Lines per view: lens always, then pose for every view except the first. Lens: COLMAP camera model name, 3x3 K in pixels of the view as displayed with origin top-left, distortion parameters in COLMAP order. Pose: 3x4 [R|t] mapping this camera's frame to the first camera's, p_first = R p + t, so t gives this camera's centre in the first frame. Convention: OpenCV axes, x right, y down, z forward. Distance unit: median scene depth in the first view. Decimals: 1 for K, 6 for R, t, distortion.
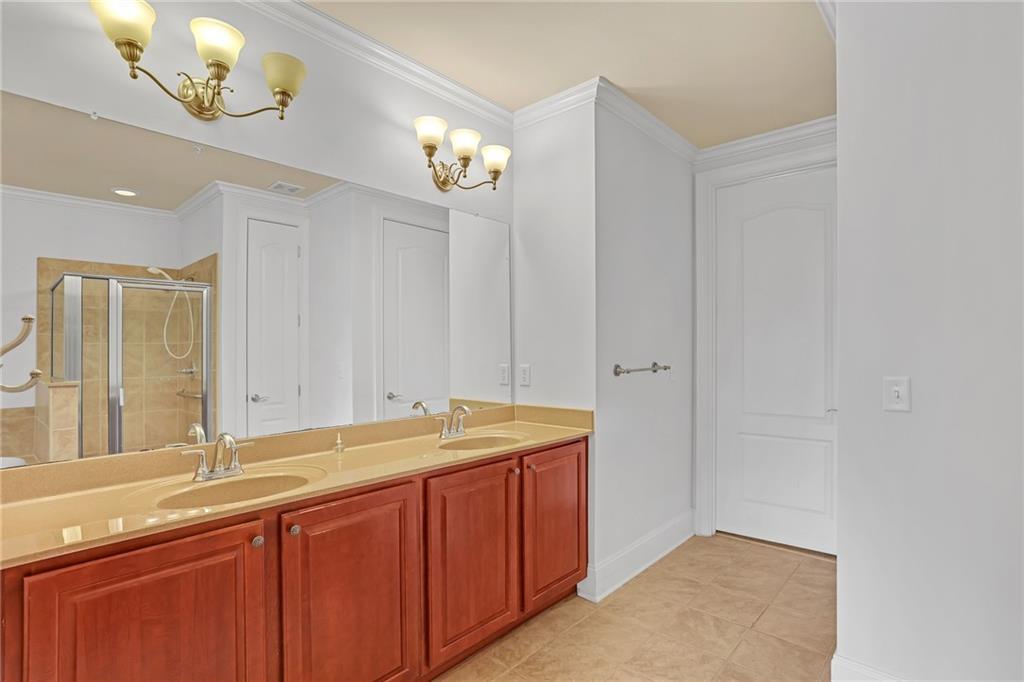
lens RADIAL K [[495.7, 0, 514.0], [0, 495.7, 352.1], [0, 0, 1]] dist [-0.038066, 0.001854]
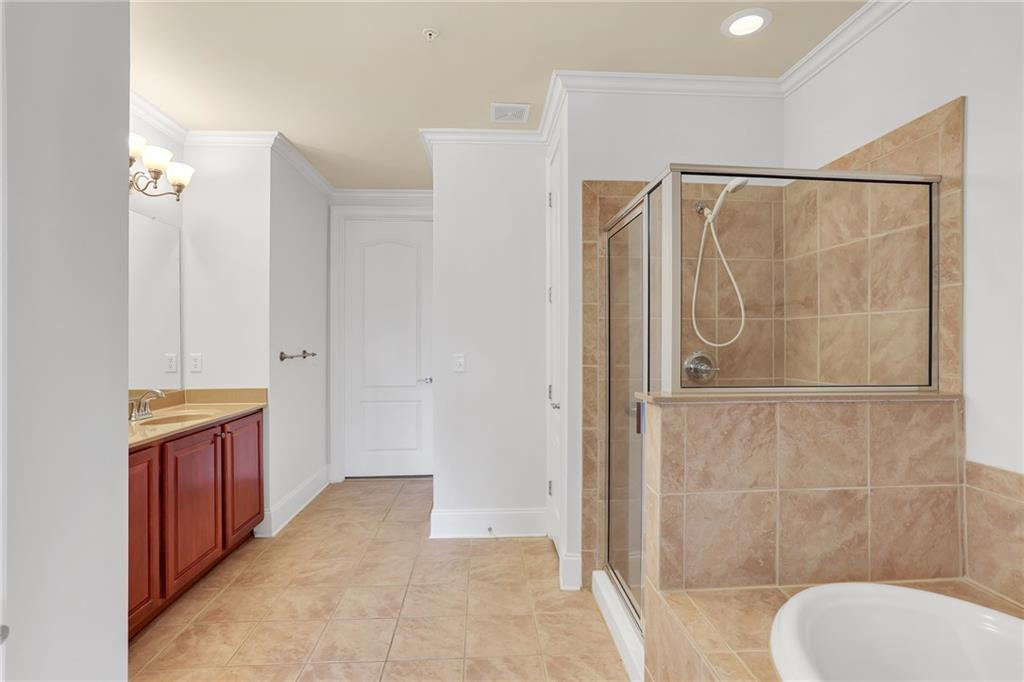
lens RADIAL K [[495.7, 0, 512.6], [0, 495.7, 342.7], [0, 0, 1]] dist [-0.038066, 0.001854]
pose [[0.695950, -0.002713, 0.718085, -0.312180], [0.003727, 0.999993, 0.000165, 0.003123], [-0.718080, 0.002562, 0.695956, -0.344376]]
